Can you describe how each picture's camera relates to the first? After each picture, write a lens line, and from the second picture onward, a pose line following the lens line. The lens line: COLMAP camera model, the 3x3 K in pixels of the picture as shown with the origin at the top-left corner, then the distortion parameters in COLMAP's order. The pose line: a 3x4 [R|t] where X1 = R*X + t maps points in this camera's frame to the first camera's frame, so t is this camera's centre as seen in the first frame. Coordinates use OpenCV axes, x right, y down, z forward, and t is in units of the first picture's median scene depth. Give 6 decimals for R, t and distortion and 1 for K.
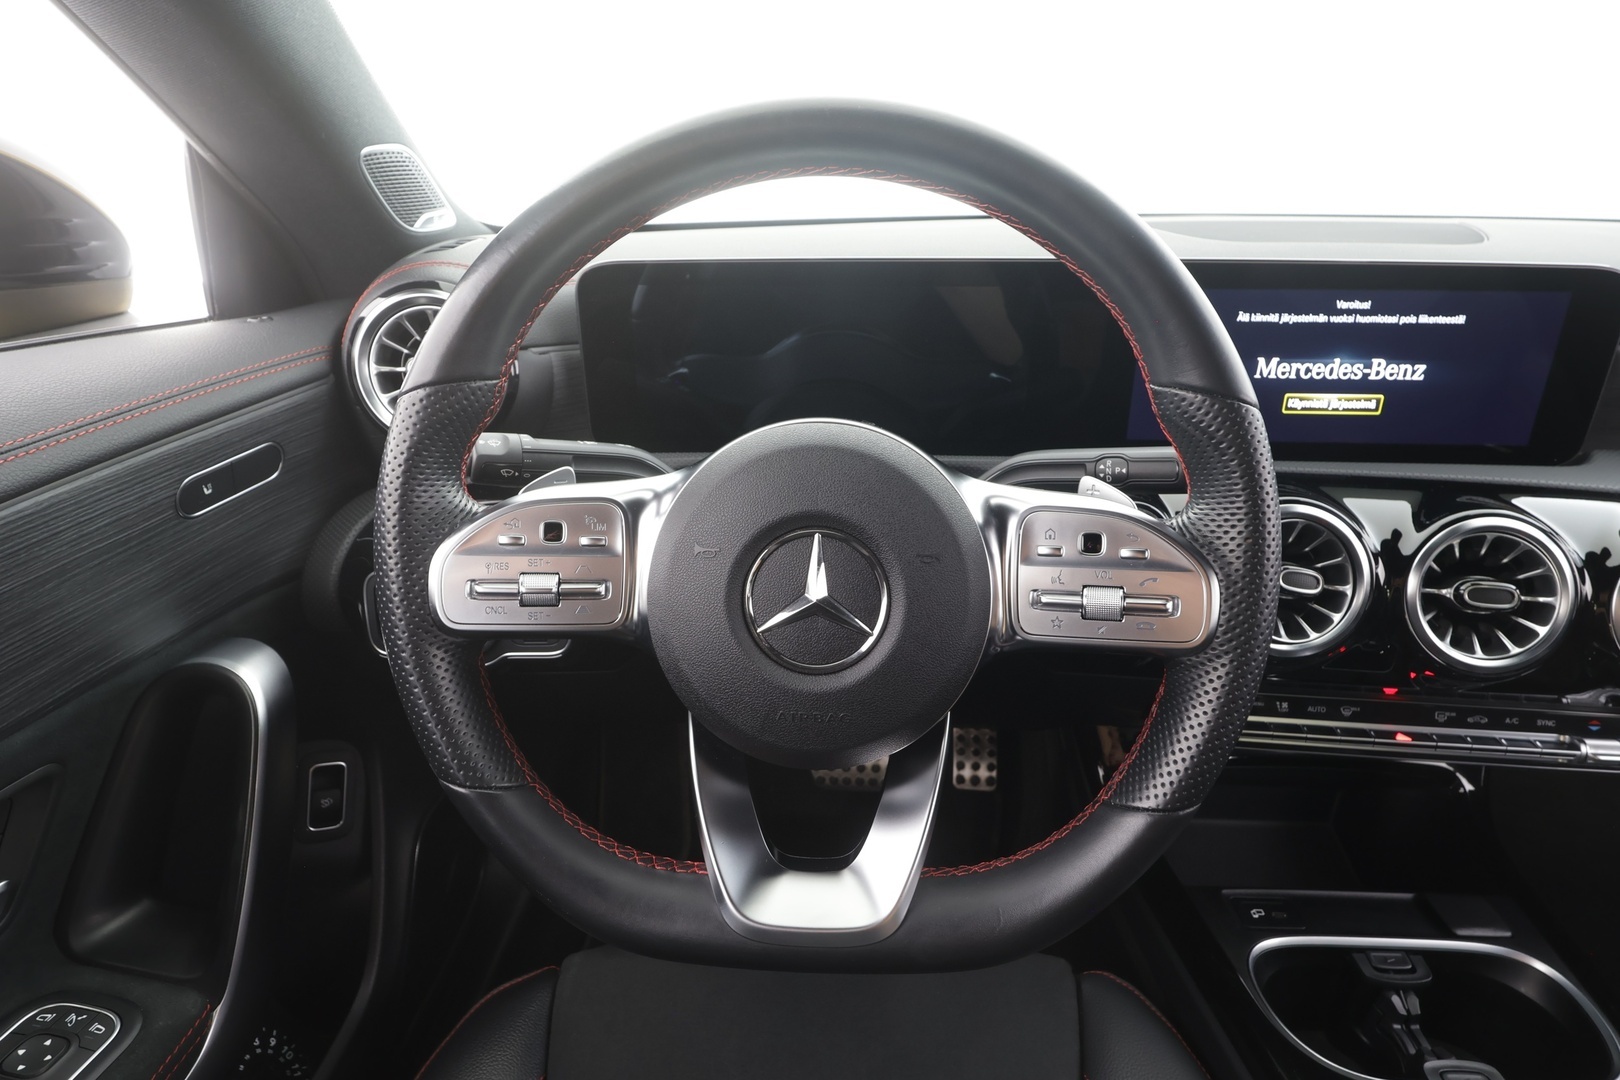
lens RADIAL K [[885.2, 0, 808.1], [0, 885.2, 537.5], [0, 0, 1]] dist [-0.000032, 0.000990]
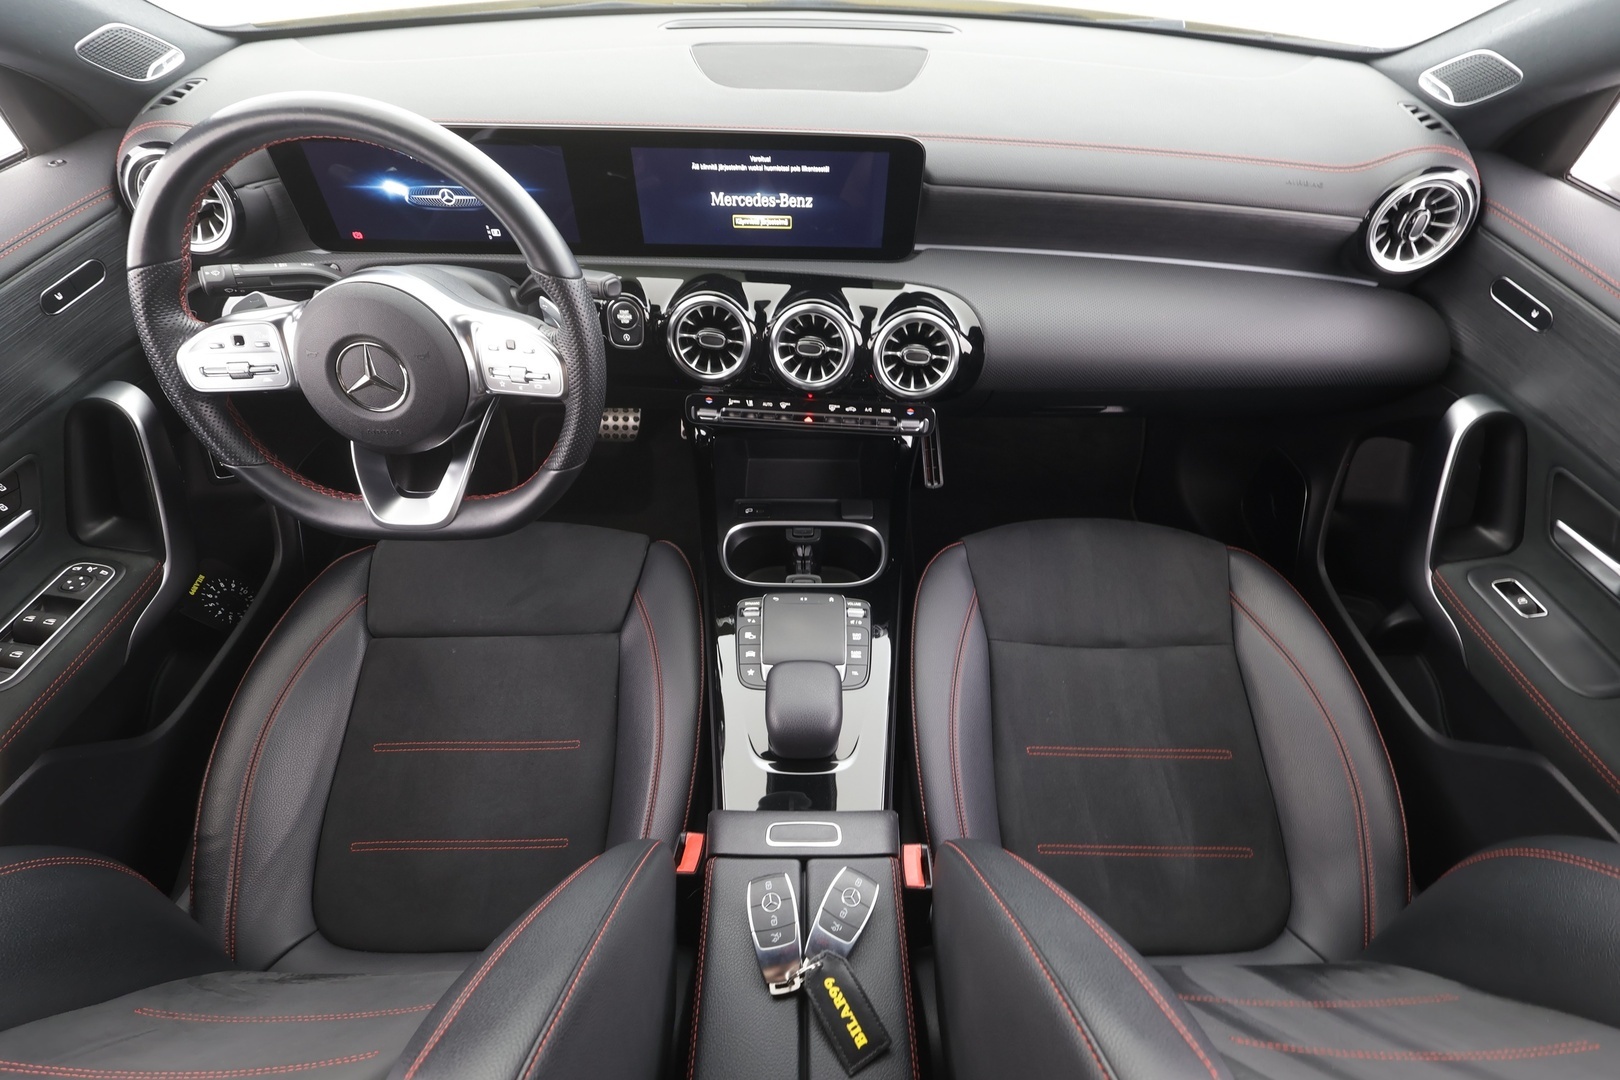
lens RADIAL K [[768.7, 0, 814.4], [0, 768.7, 545.6], [0, 0, 1]] dist [0.001784, 0.001302]
pose [[0.998936, -0.023716, 0.039542, 0.703570], [0.004557, 0.904163, 0.427163, -0.246109], [-0.045883, -0.426528, 0.903310, -0.615094]]
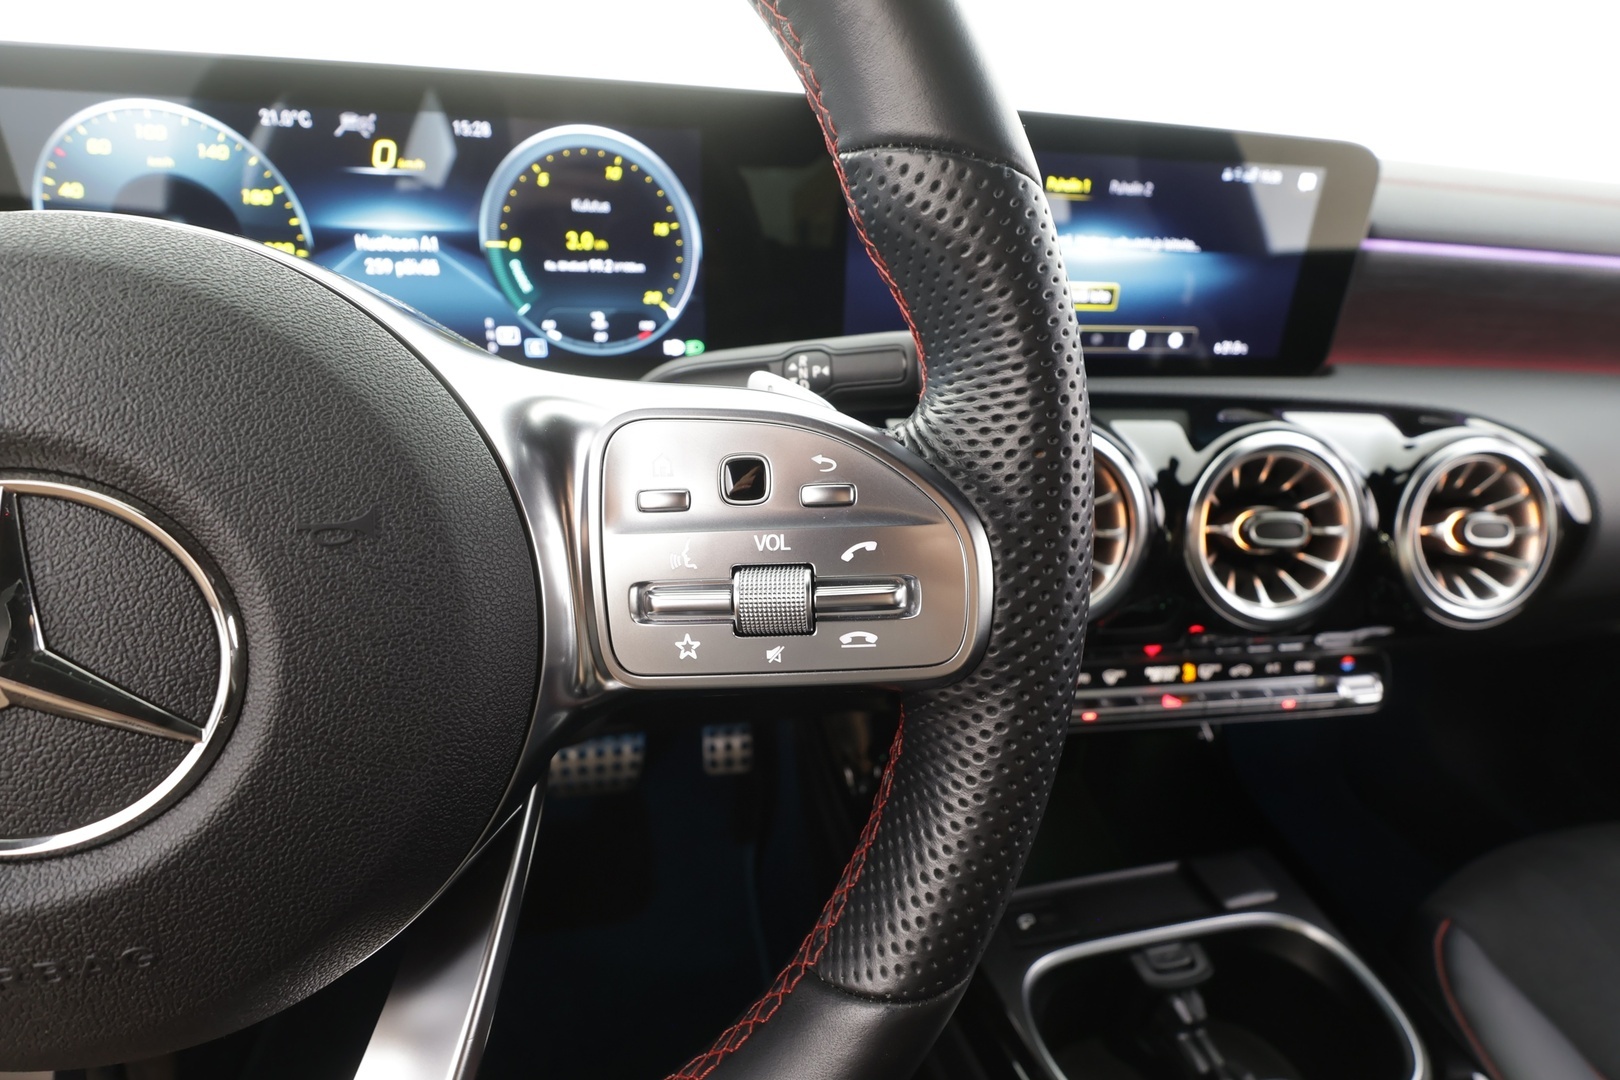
lens RADIAL K [[768.7, 0, 798.0], [0, 768.7, 536.9], [0, 0, 1]] dist [0.001784, 0.001302]
pose [[0.968959, -0.069567, 0.237230, 0.176802], [0.061707, 0.997276, 0.040409, 0.016494], [-0.239395, -0.024516, 0.970613, 0.417765]]
